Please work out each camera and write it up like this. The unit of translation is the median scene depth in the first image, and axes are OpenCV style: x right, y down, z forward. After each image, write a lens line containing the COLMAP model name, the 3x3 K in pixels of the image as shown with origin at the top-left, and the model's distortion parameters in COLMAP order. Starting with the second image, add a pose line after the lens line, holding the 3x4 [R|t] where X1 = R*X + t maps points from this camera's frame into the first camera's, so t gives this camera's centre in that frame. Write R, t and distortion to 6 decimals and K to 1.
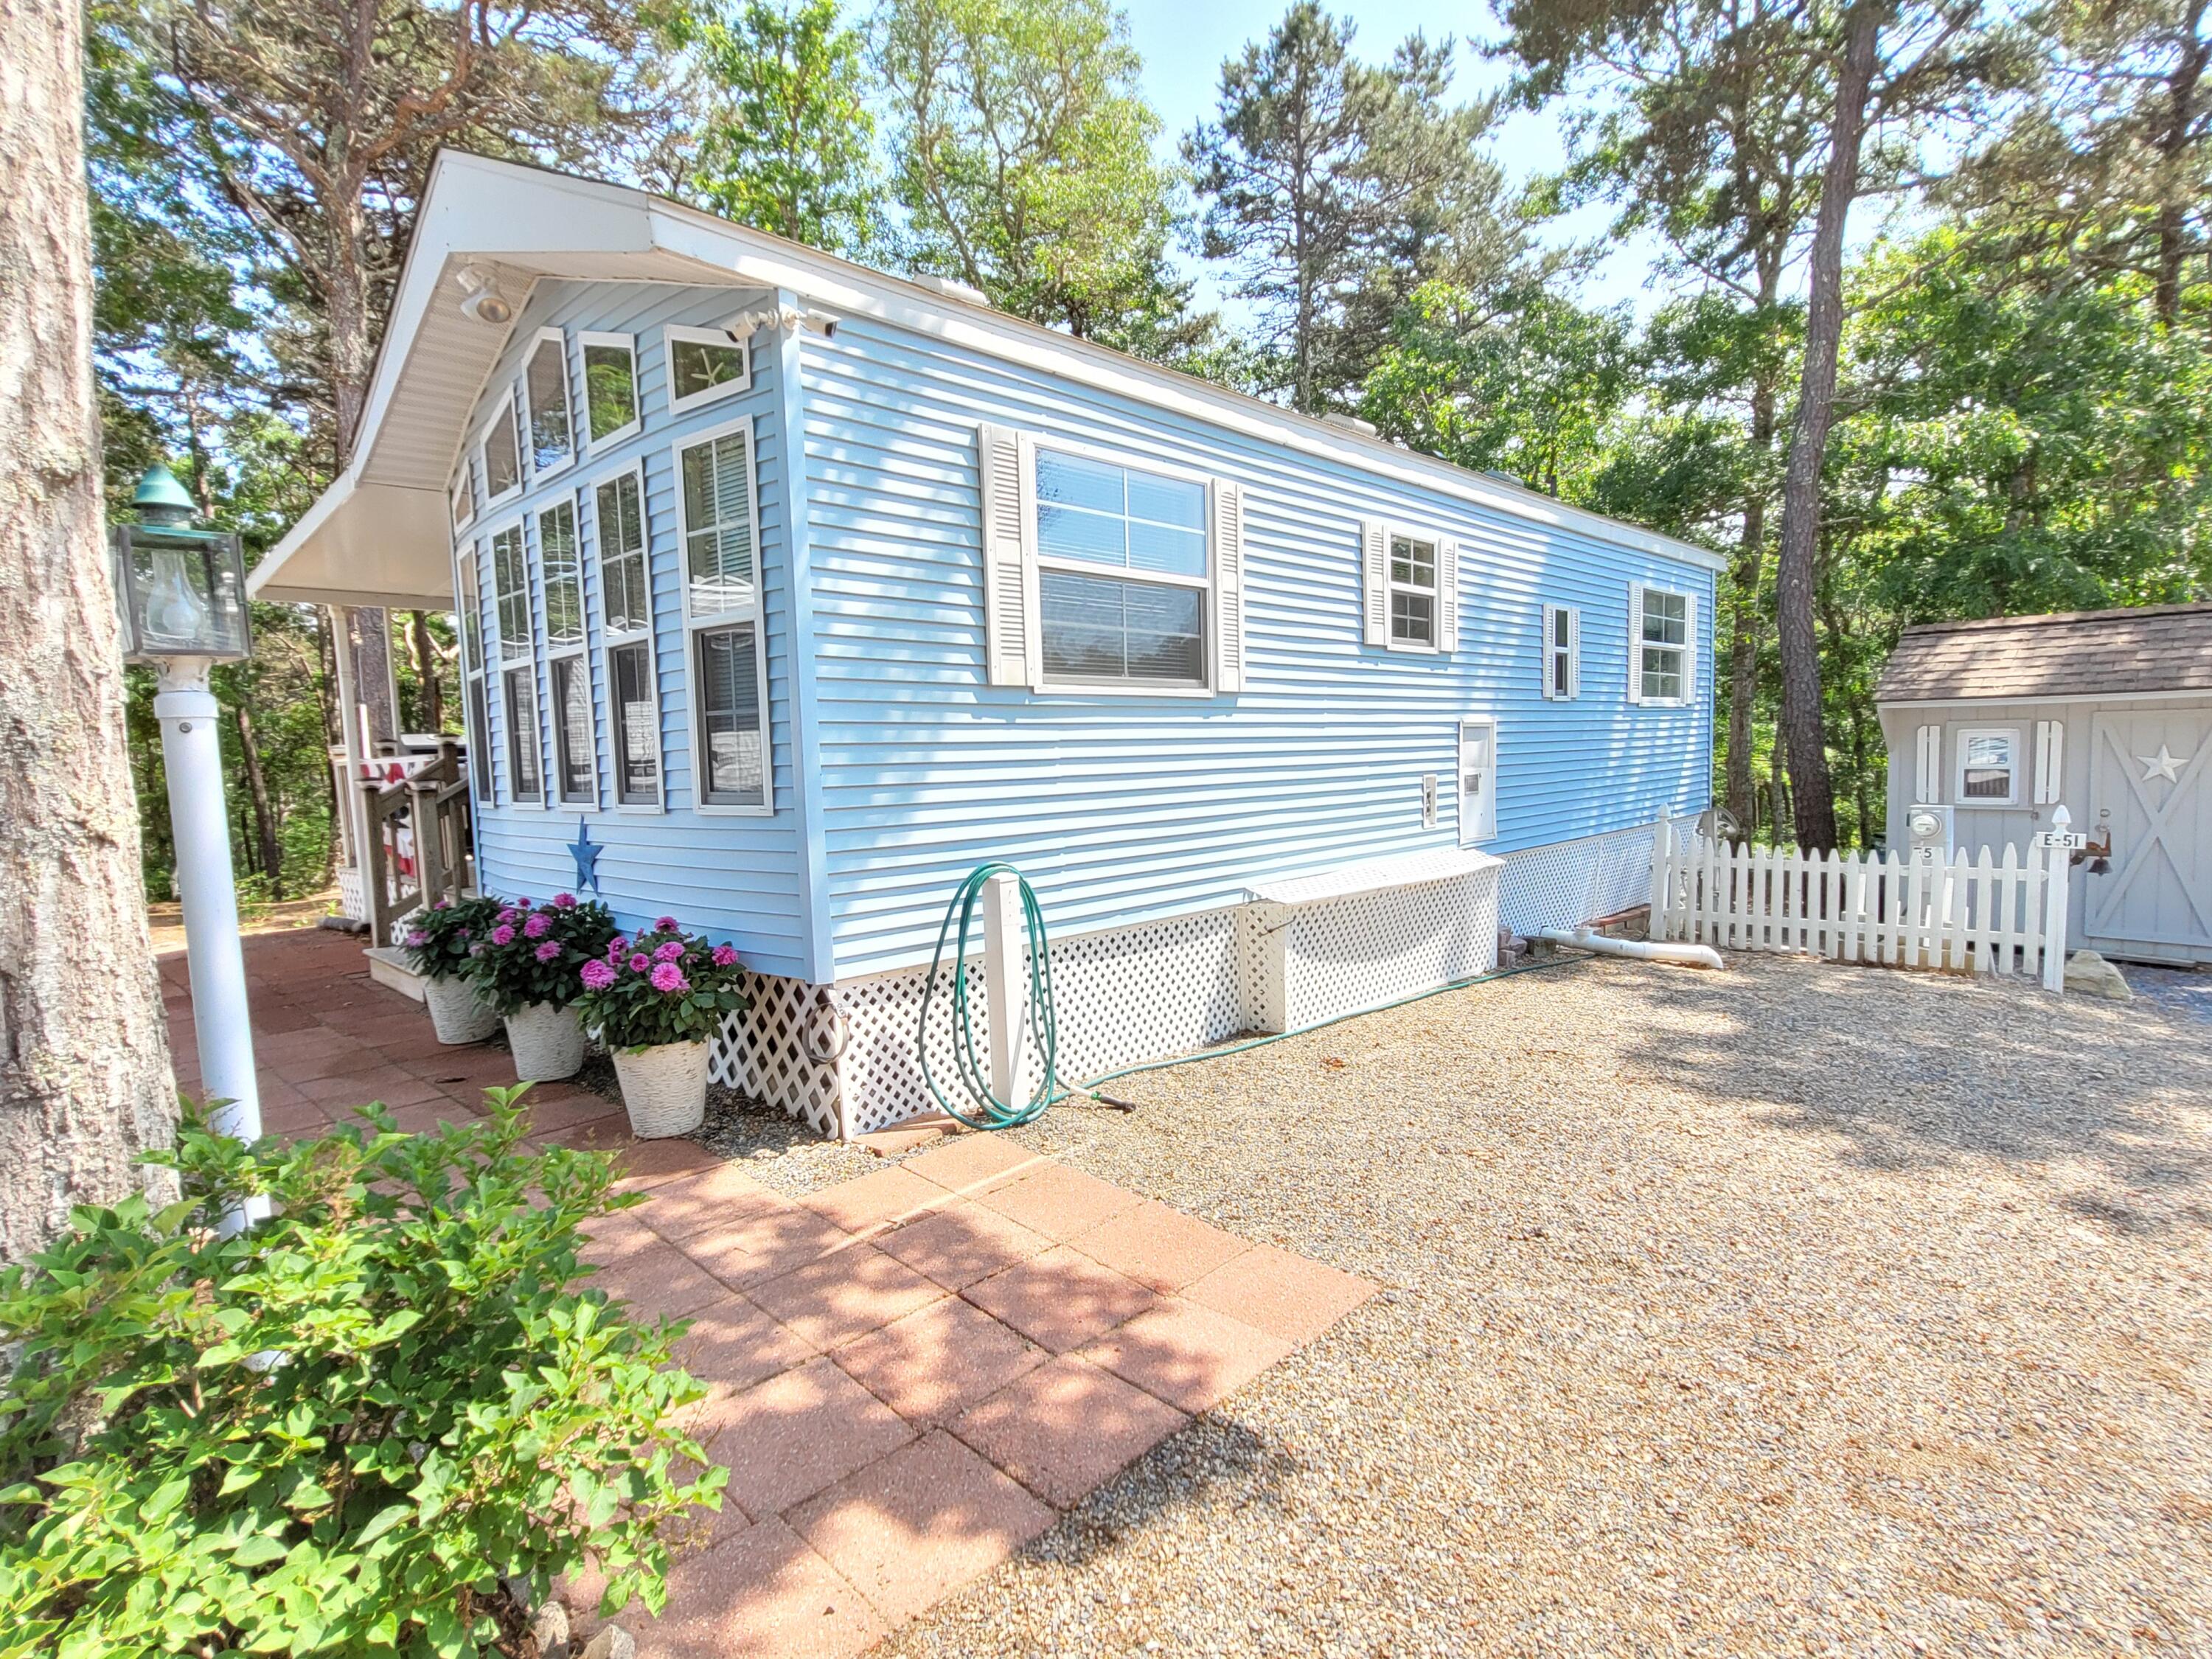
lens RADIAL K [[1114.4, 0, 1090.2], [0, 1114.4, 834.5], [0, 0, 1]] dist [0.014360, -0.005808]
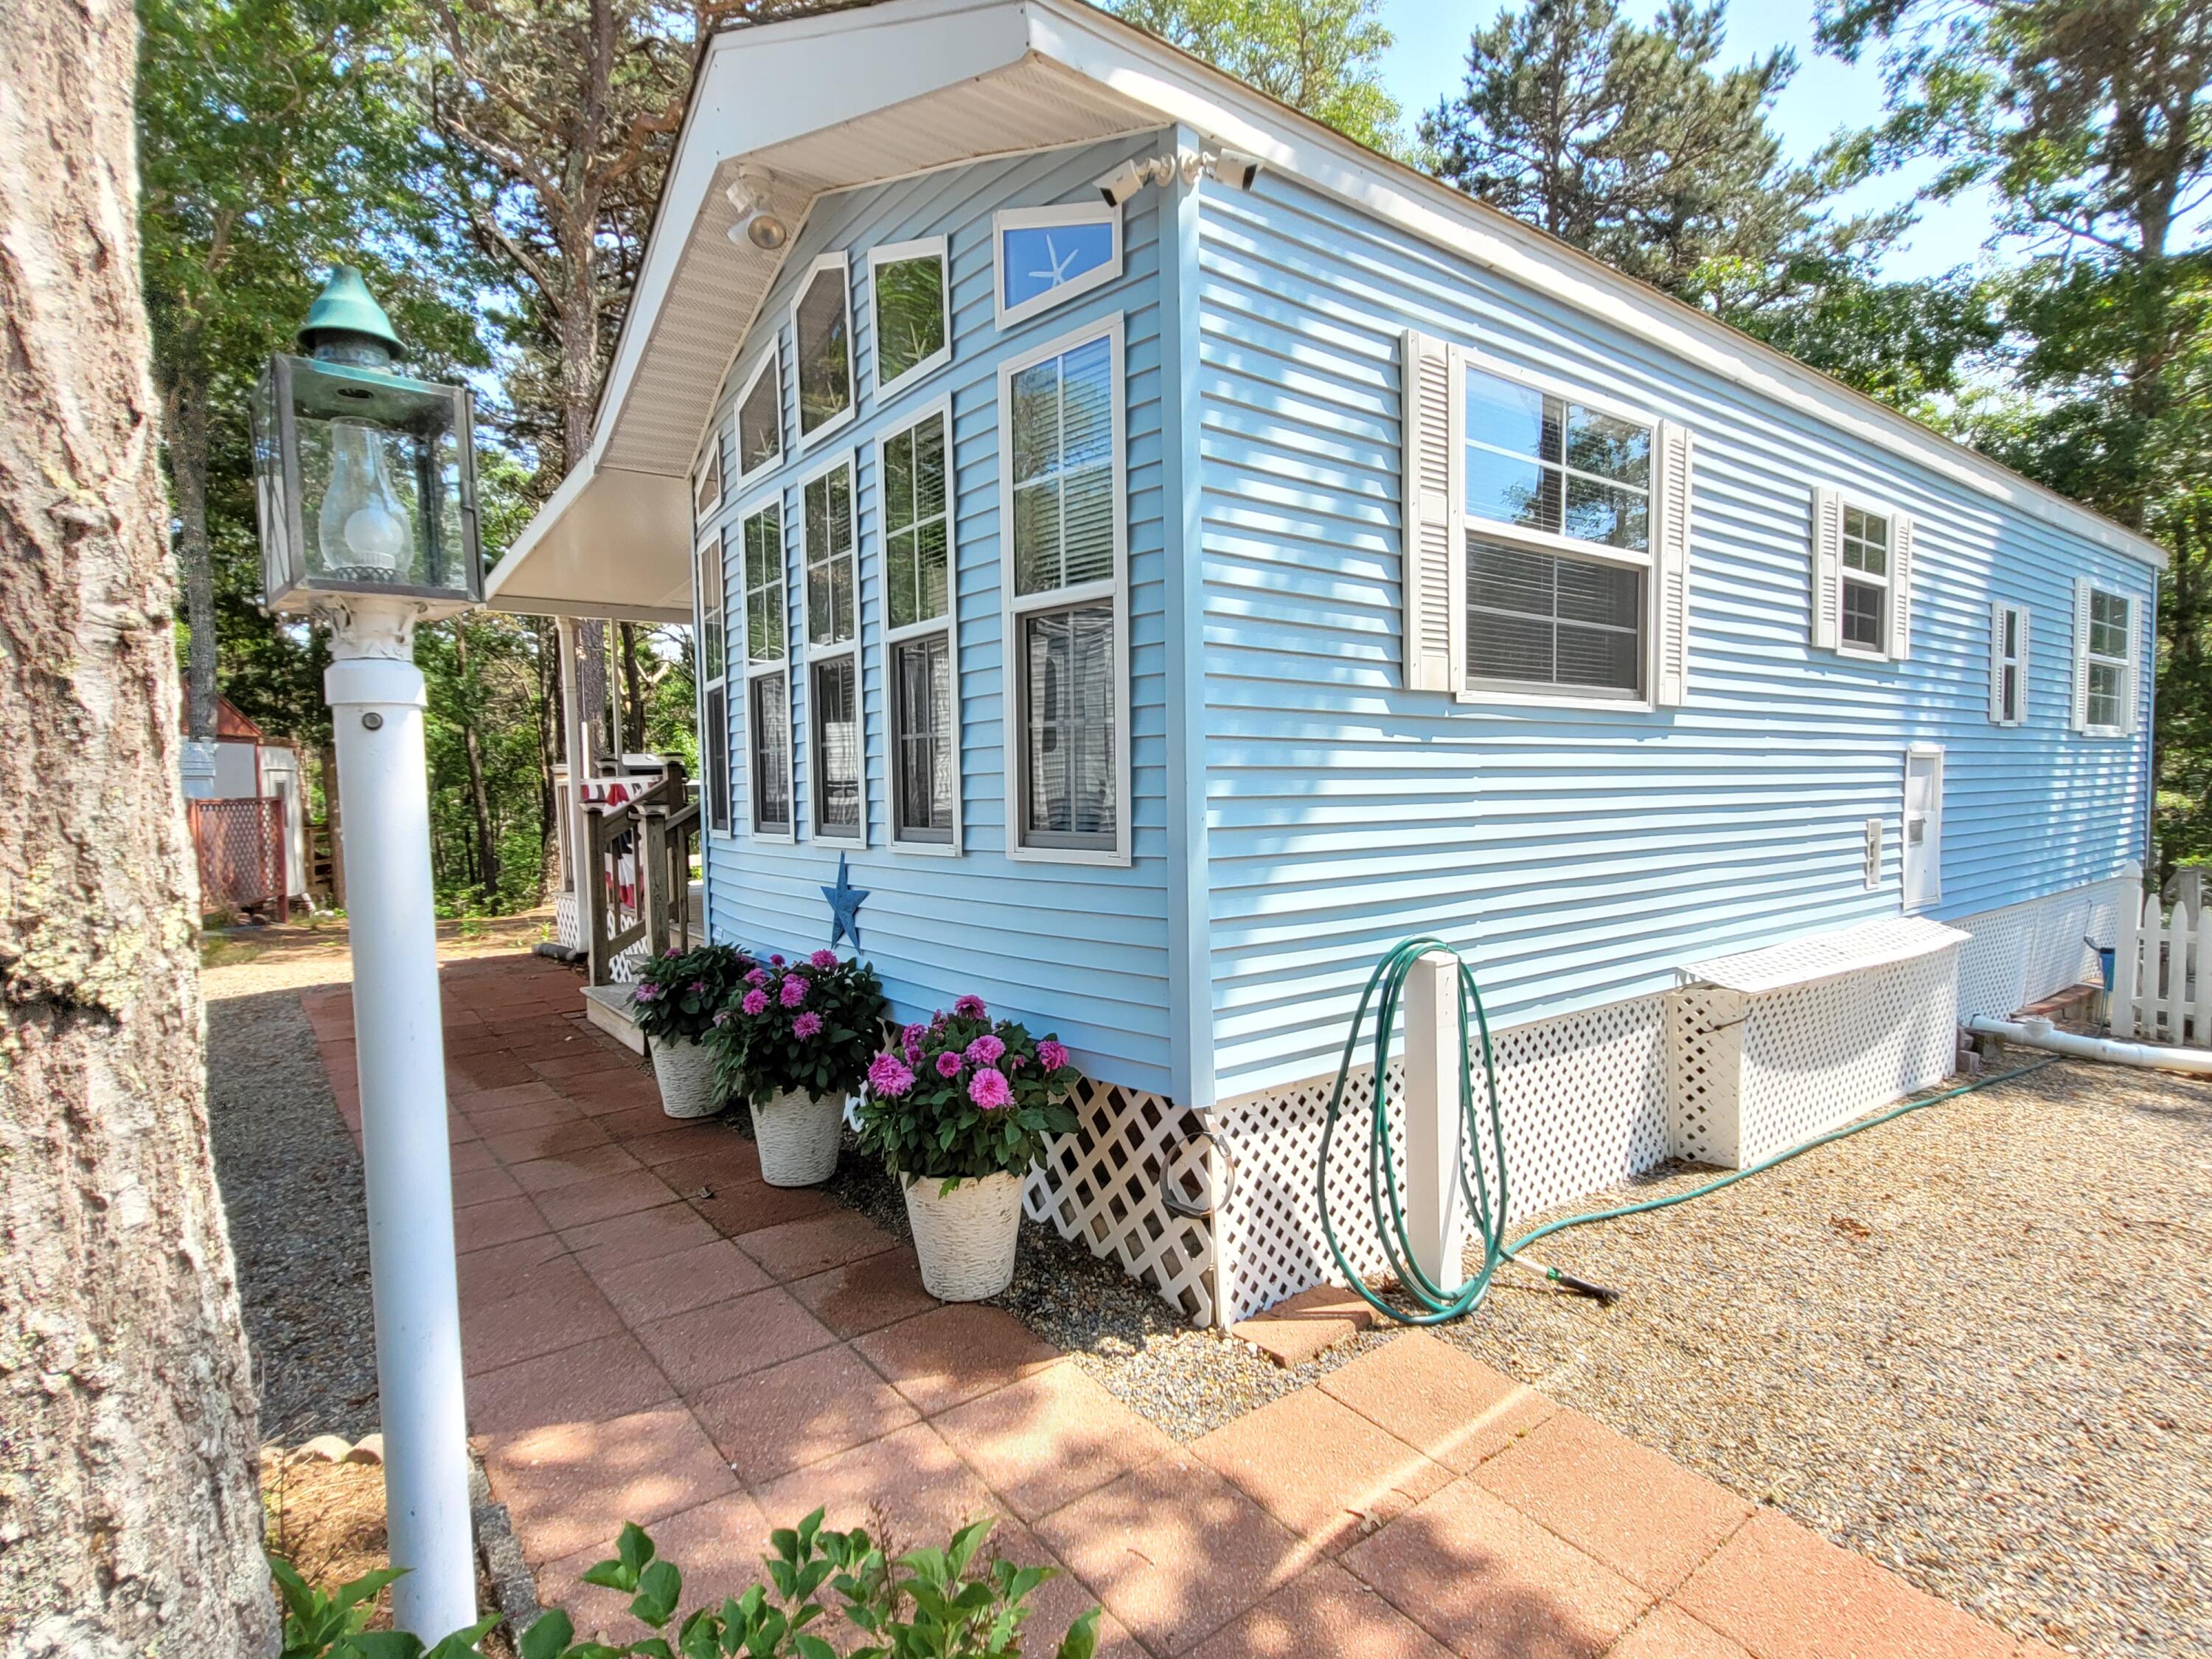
lens RADIAL K [[1114.4, 0, 1090.2], [0, 1114.4, 834.5], [0, 0, 1]] dist [0.014360, -0.005808]
pose [[0.990141, 0.021777, -0.138373, -0.134343], [-0.025330, 0.999392, -0.023963, -0.012171], [0.137767, 0.027232, 0.990090, 0.180222]]
